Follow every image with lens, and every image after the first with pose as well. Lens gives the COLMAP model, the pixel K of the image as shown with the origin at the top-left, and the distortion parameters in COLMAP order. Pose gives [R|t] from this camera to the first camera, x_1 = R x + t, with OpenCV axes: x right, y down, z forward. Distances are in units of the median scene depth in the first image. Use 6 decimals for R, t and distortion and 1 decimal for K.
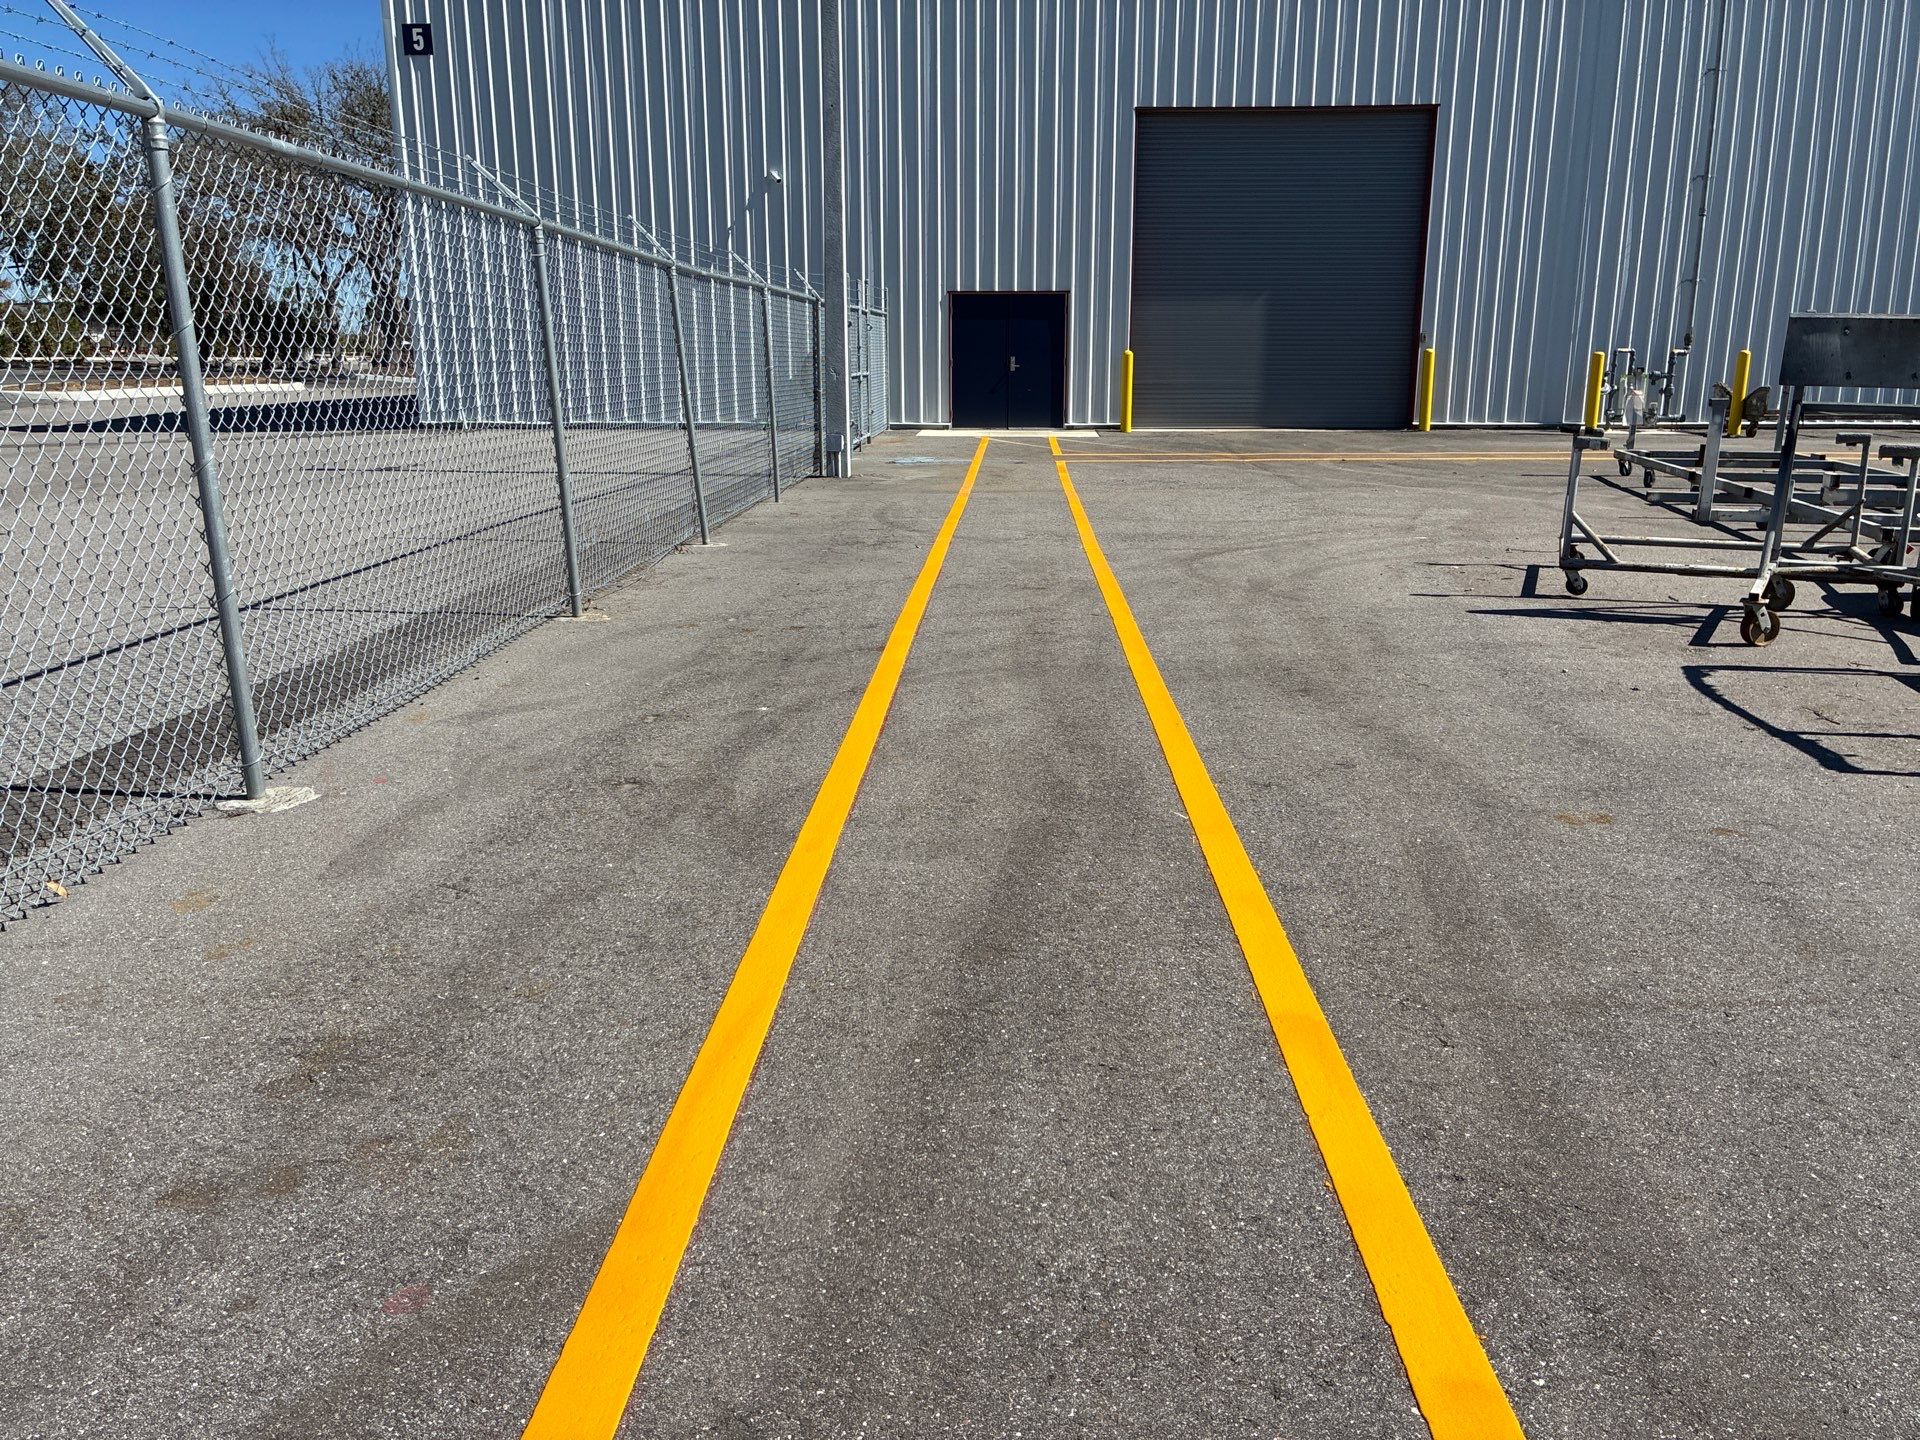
lens RADIAL K [[1502.7, 0, 959.4], [0, 1502.7, 720.0], [0, 0, 1]] dist [0.037727, 0.001744]
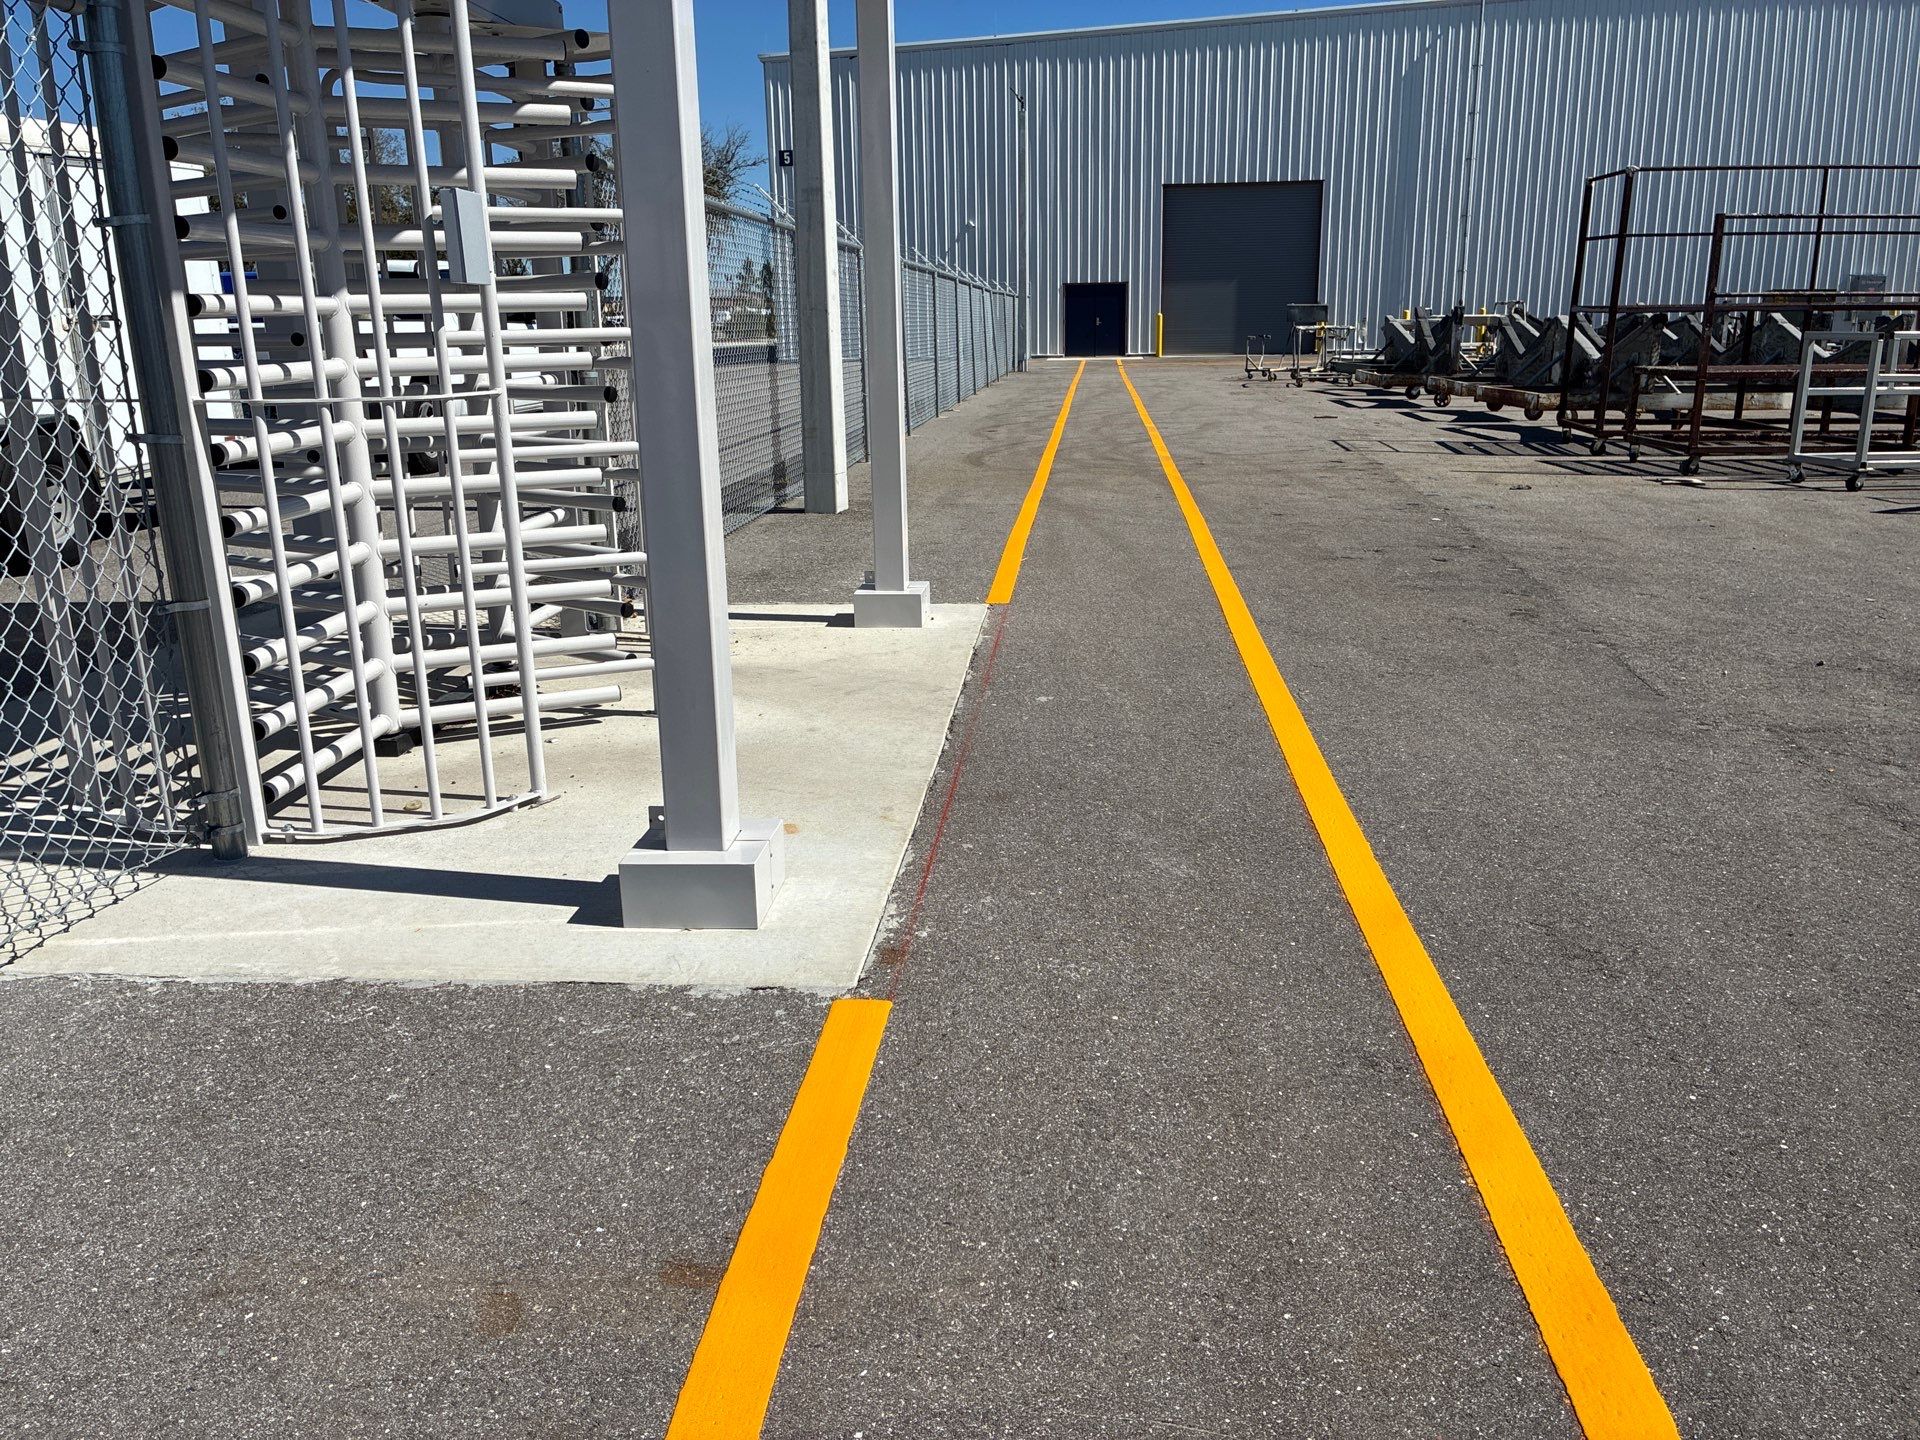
lens RADIAL K [[1502.7, 0, 965.2], [0, 1502.7, 717.9], [0, 0, 1]] dist [0.037727, 0.001744]
pose [[0.998782, -0.004248, -0.049152, -0.039524], [0.005304, 0.999757, 0.021383, 0.216664], [0.049049, -0.021617, 0.998562, -0.896695]]
